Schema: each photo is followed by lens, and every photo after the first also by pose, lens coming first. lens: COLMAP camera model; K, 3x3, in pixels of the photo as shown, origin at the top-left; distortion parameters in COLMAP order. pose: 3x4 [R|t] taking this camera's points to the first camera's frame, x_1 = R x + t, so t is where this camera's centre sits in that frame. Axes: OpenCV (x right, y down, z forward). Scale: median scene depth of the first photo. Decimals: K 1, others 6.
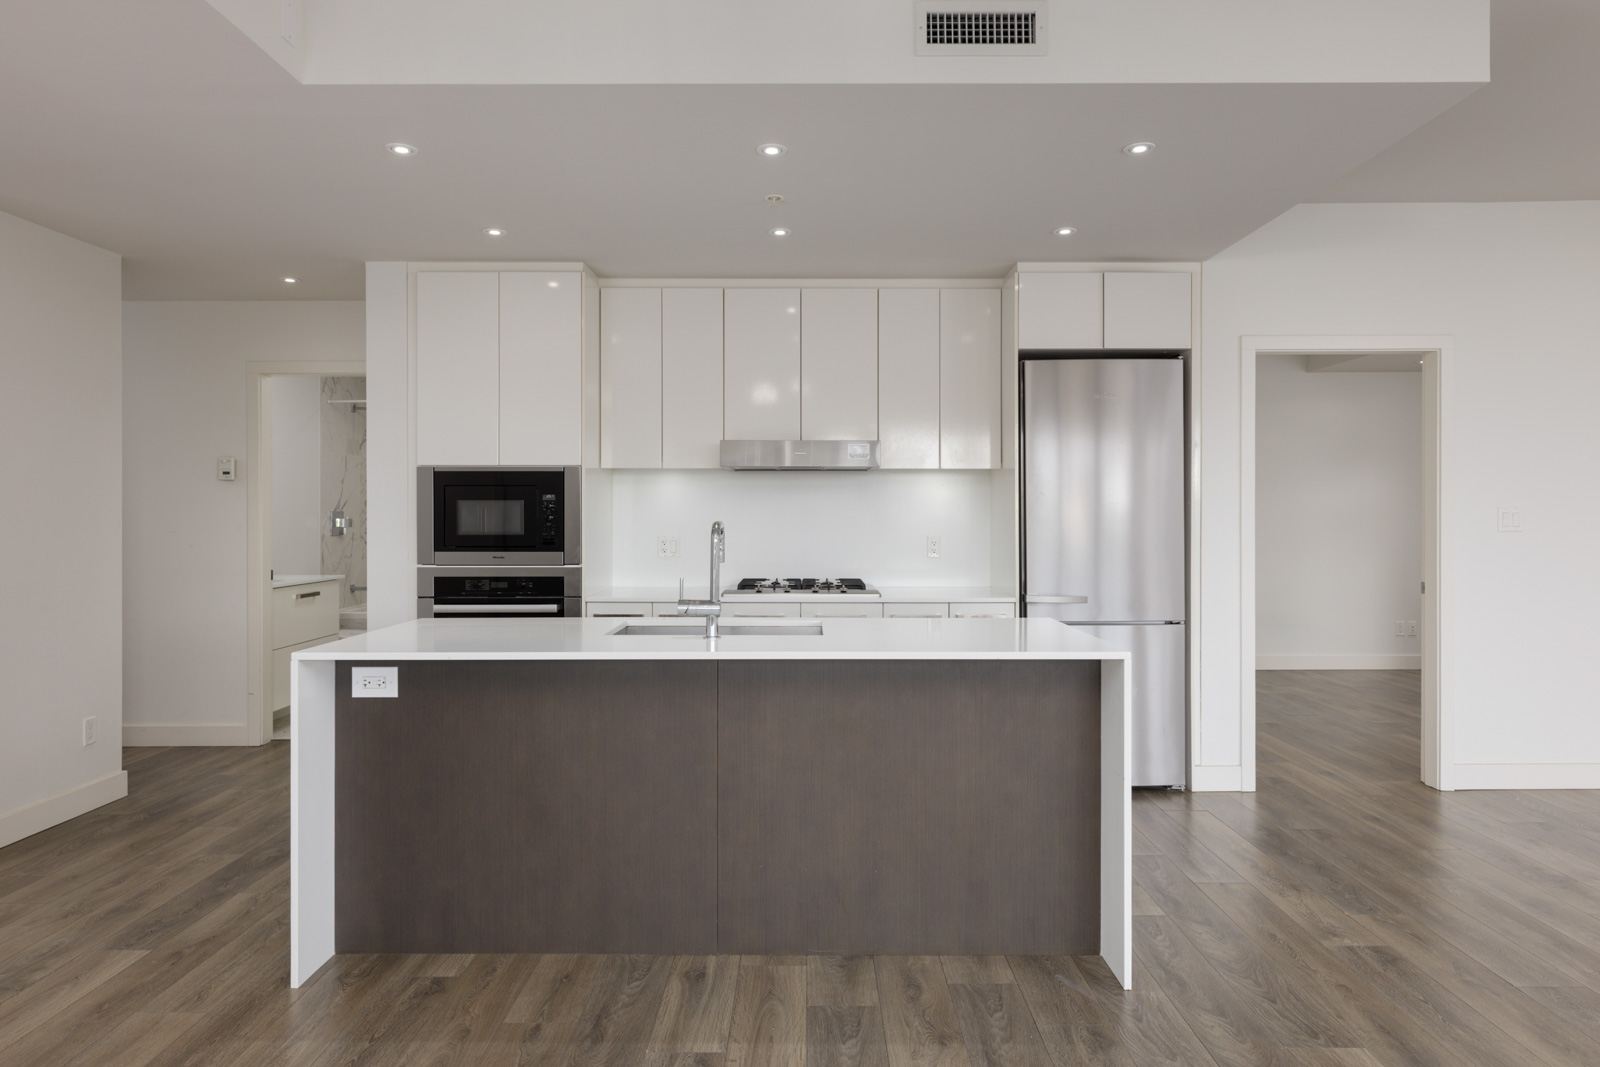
lens RADIAL K [[970.5, 0, 803.3], [0, 970.5, 519.2], [0, 0, 1]] dist [-0.009507, -0.000981]
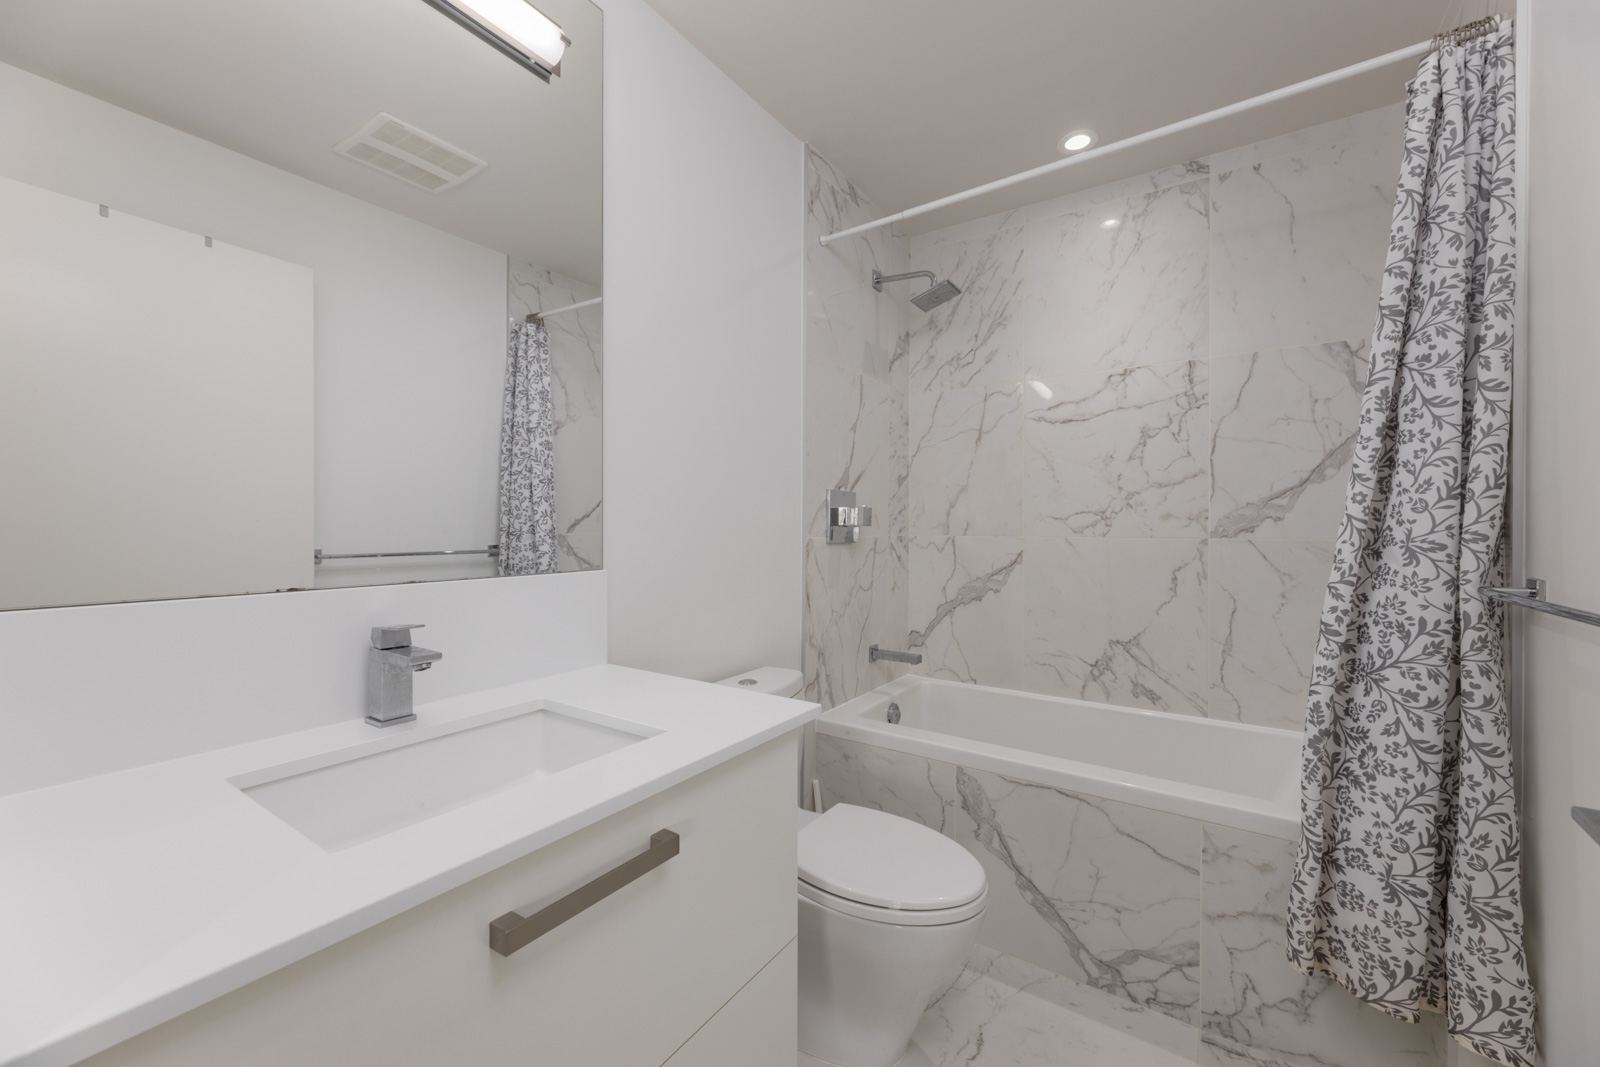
lens RADIAL K [[621.2, 0, 794.8], [0, 621.2, 523.6], [0, 0, 1]] dist [0.000302, 0.000068]
pose [[0.834677, 0.003294, -0.550730, -0.338570], [-0.007071, 0.999964, -0.004736, 0.009049], [0.550694, 0.007847, 0.834670, 0.744330]]
